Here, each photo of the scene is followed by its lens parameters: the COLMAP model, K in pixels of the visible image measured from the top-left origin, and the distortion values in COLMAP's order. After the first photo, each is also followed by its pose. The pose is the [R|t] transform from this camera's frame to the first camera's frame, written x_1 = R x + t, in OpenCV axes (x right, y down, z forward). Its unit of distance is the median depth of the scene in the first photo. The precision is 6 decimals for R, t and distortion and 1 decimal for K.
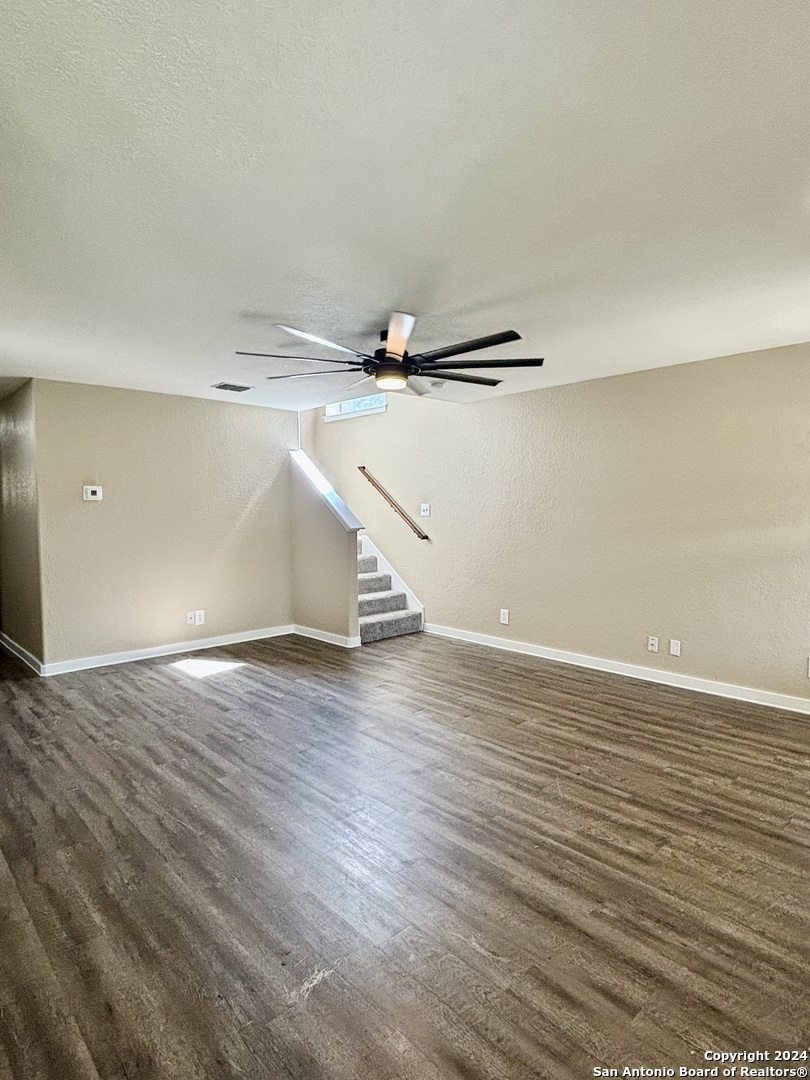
lens RADIAL K [[588.8, 0, 404.7], [0, 588.8, 540.0], [0, 0, 1]] dist [0.003065, 0.000481]
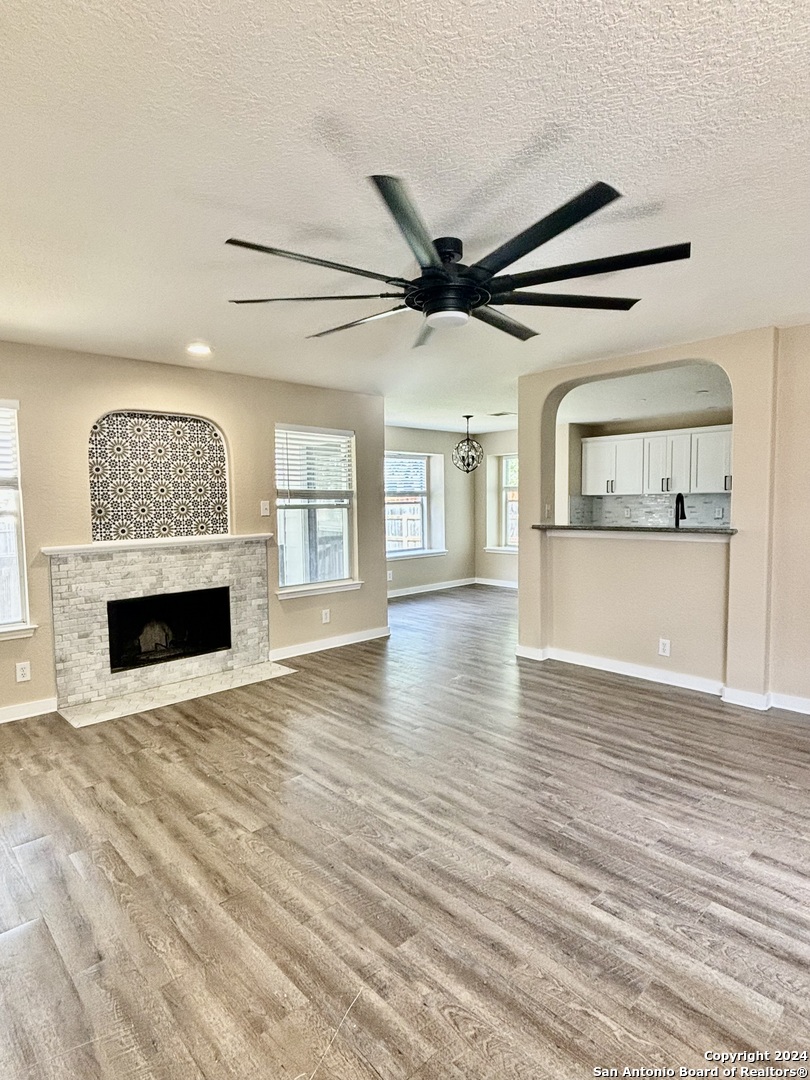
lens RADIAL K [[588.8, 0, 405.3], [0, 588.8, 540.9], [0, 0, 1]] dist [0.003065, 0.000481]
pose [[-0.999804, 0.019606, 0.002726, 0.034459], [0.019793, 0.992027, 0.124465, -0.113287], [-0.000264, 0.124494, -0.992220, 1.962985]]
